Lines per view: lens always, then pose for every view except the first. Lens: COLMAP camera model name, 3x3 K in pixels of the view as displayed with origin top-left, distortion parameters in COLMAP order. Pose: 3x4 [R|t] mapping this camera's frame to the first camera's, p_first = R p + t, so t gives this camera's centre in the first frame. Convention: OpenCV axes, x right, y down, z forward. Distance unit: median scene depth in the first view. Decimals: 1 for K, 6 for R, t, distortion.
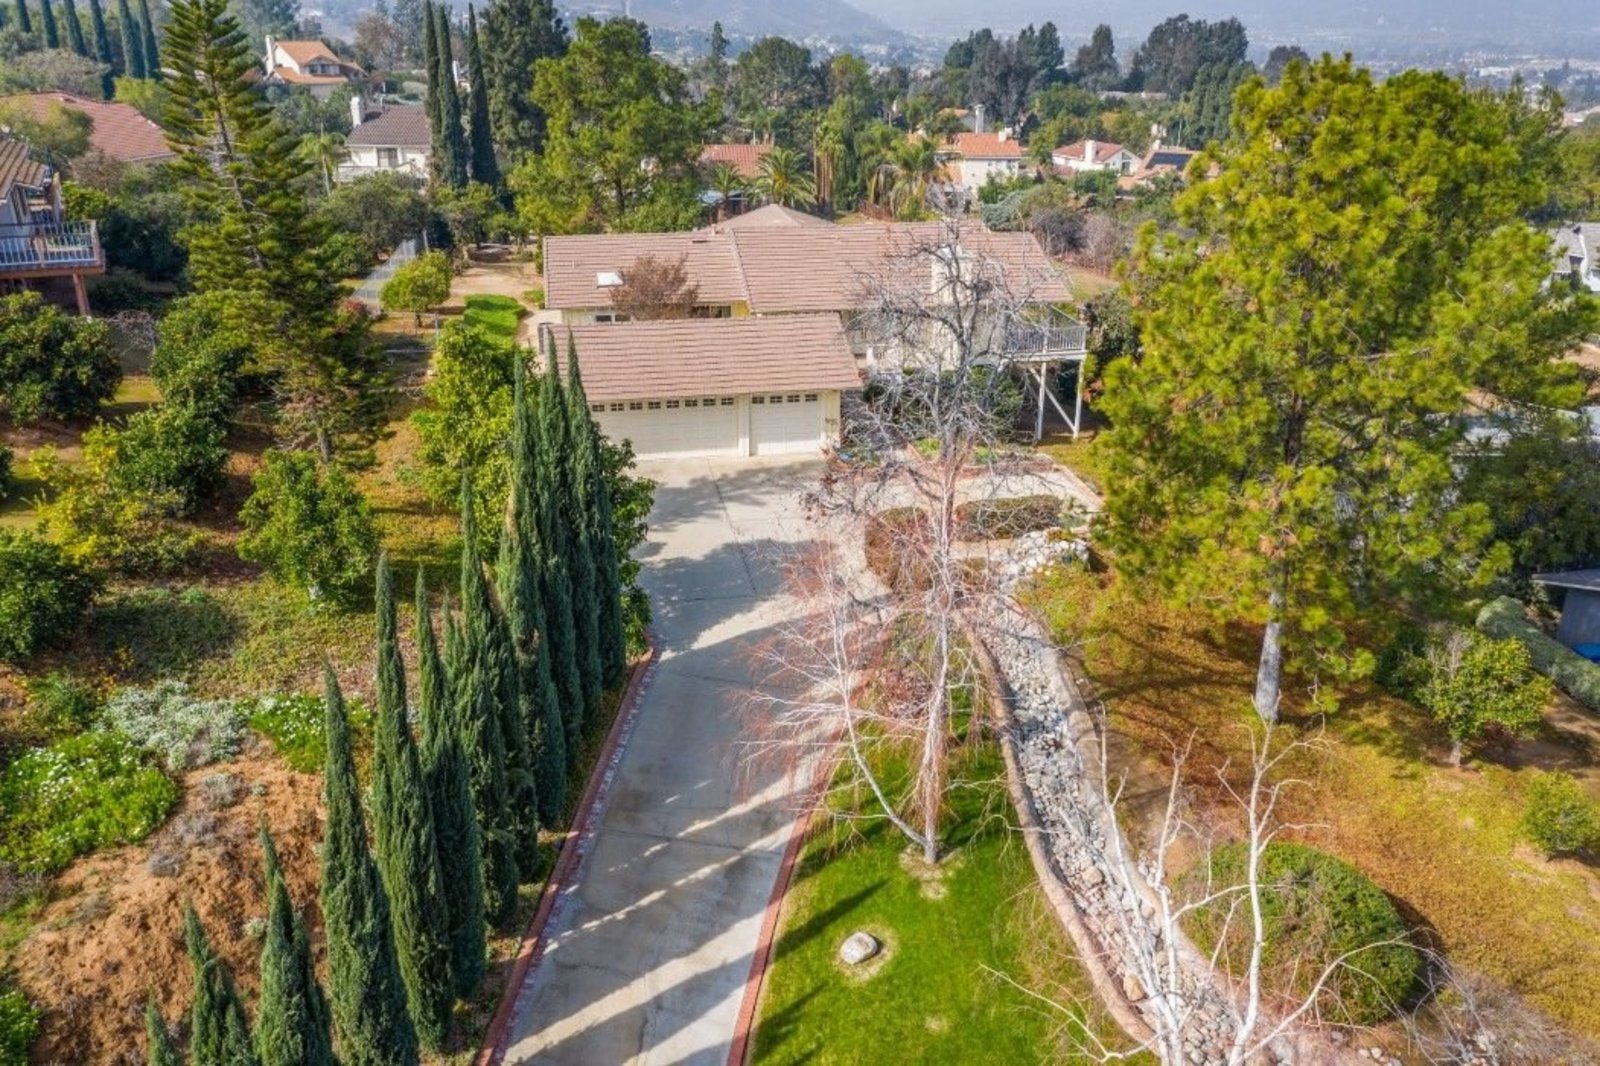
lens RADIAL K [[1273.4, 0, 800.0], [0, 1273.4, 533.0], [0, 0, 1]] dist [-0.001600, 0.009788]
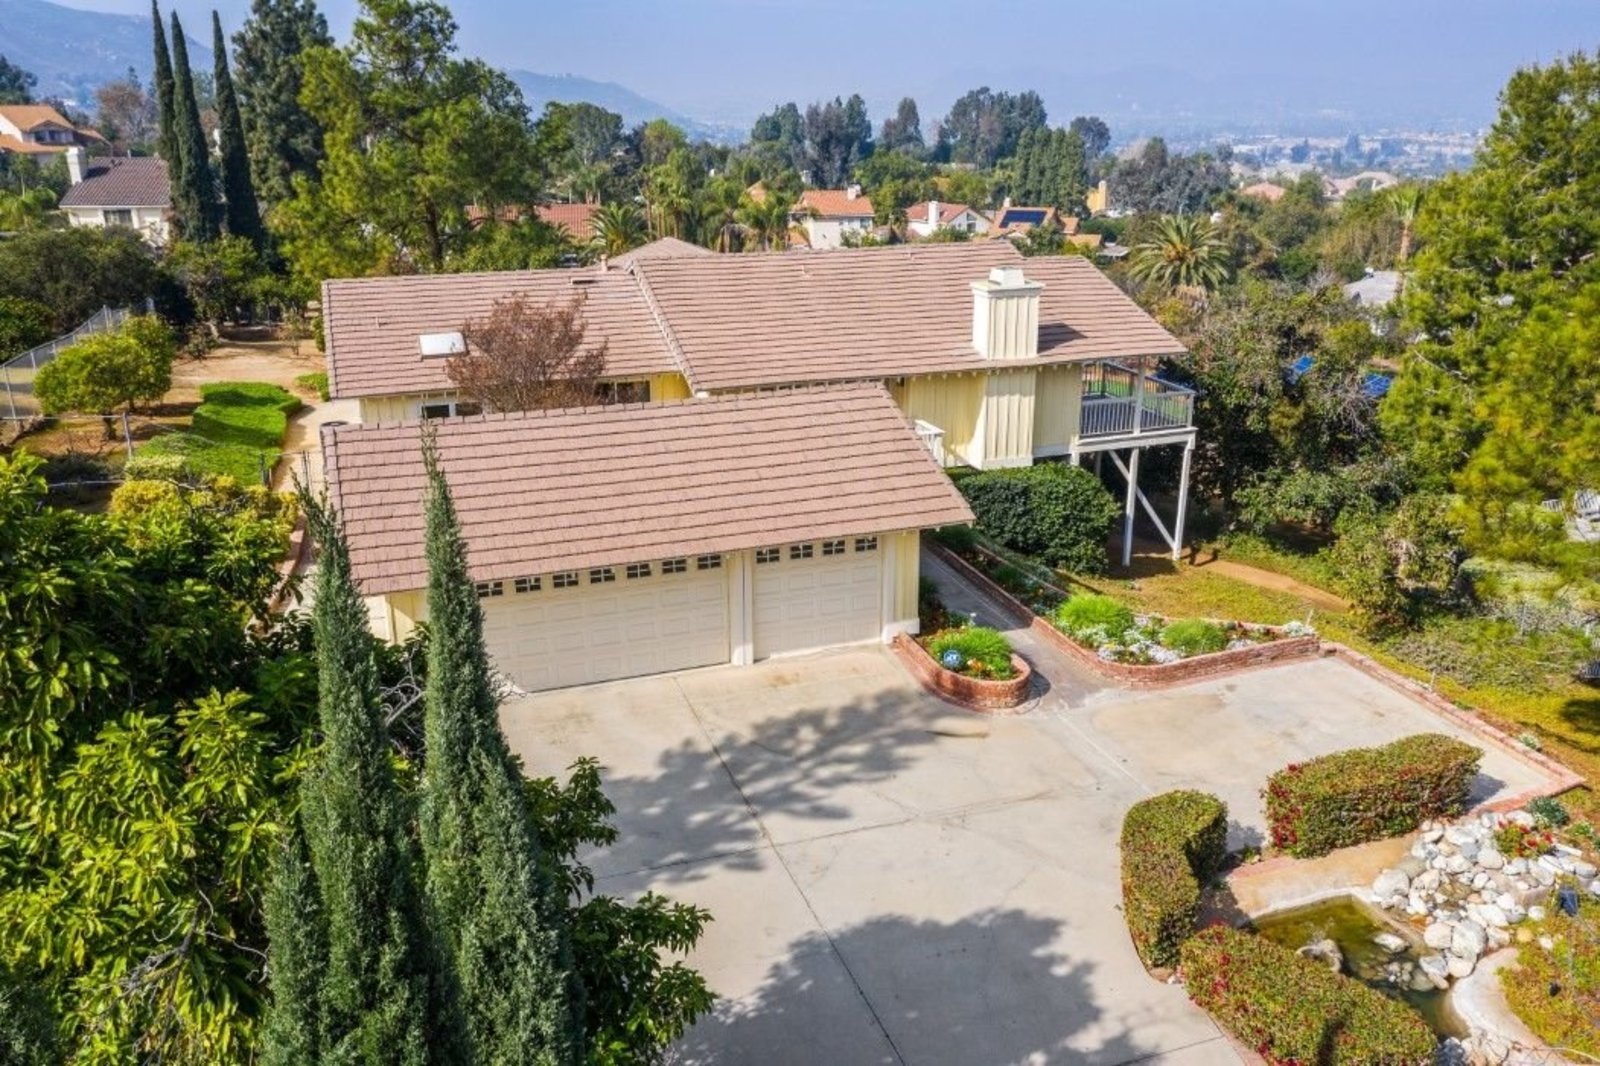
lens RADIAL K [[1273.4, 0, 800.0], [0, 1273.4, 533.0], [0, 0, 1]] dist [-0.001600, 0.009788]
pose [[0.987627, -0.057346, 0.145963, -0.034560], [0.066317, 0.996149, -0.057349, -0.030507], [-0.142112, 0.066320, 0.987626, 0.180083]]
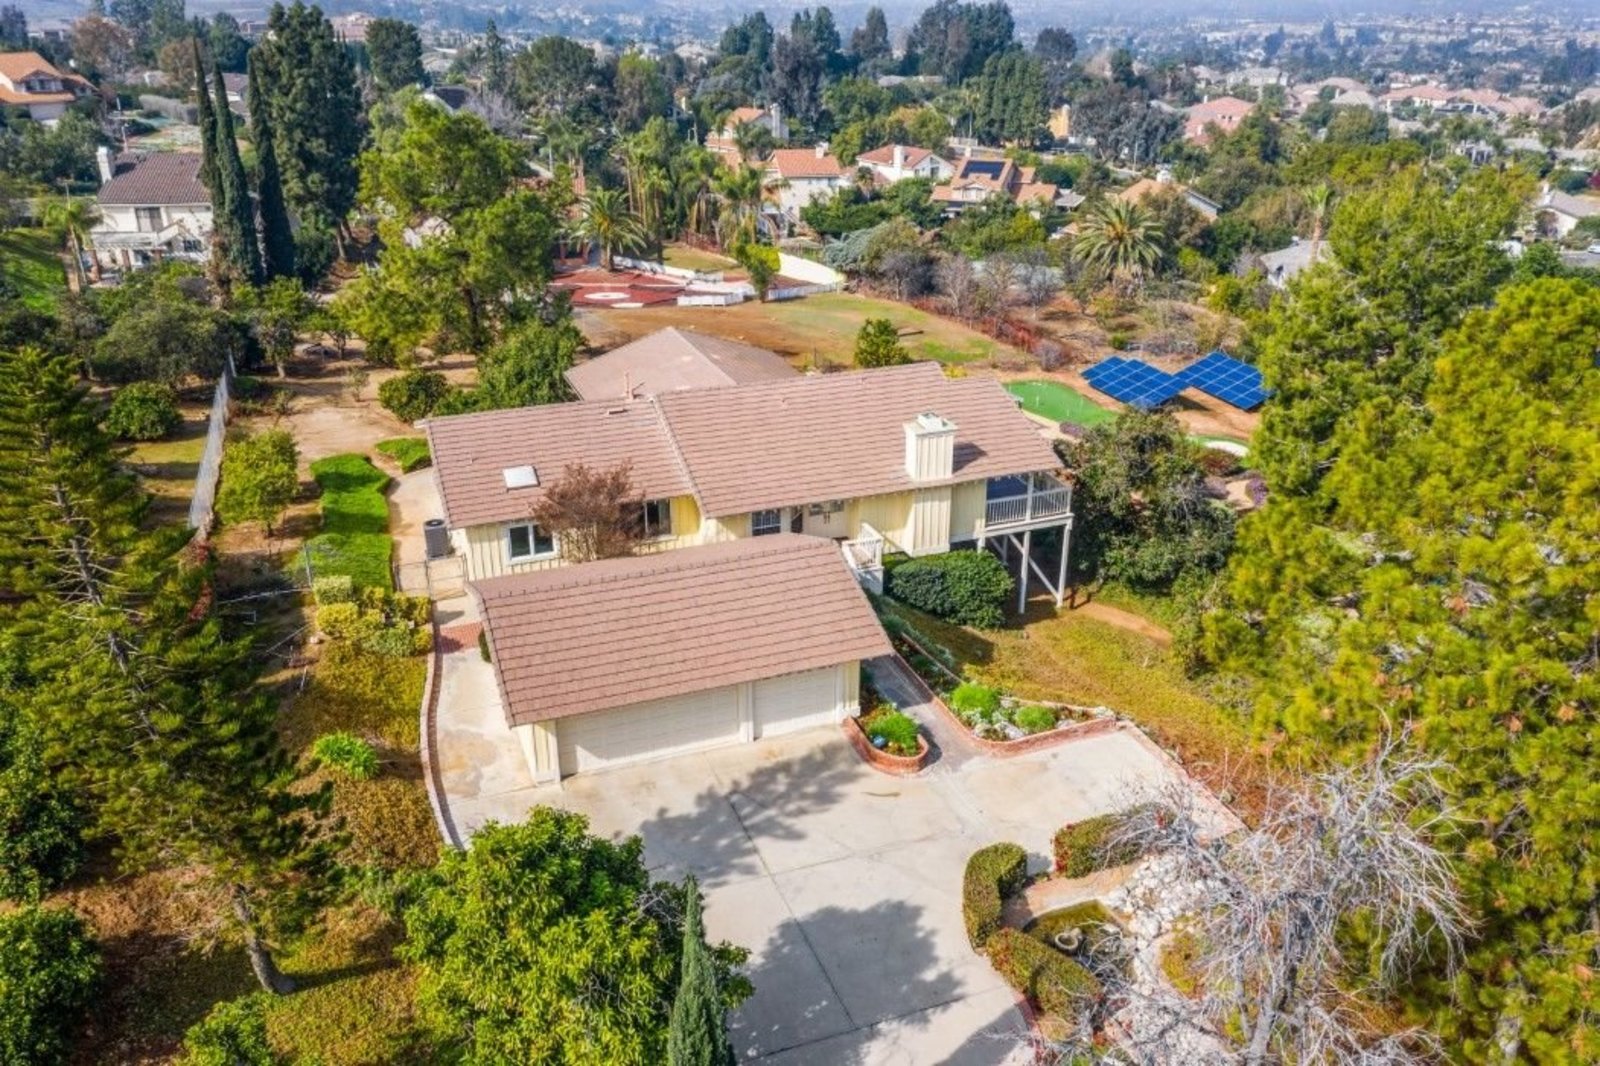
lens RADIAL K [[1273.4, 0, 800.0], [0, 1273.4, 533.0], [0, 0, 1]] dist [-0.001600, 0.009788]
pose [[0.983684, -0.074905, 0.163572, -0.049193], [0.071156, 0.997053, 0.028667, -0.078753], [-0.165237, -0.016561, 0.986115, 0.075444]]
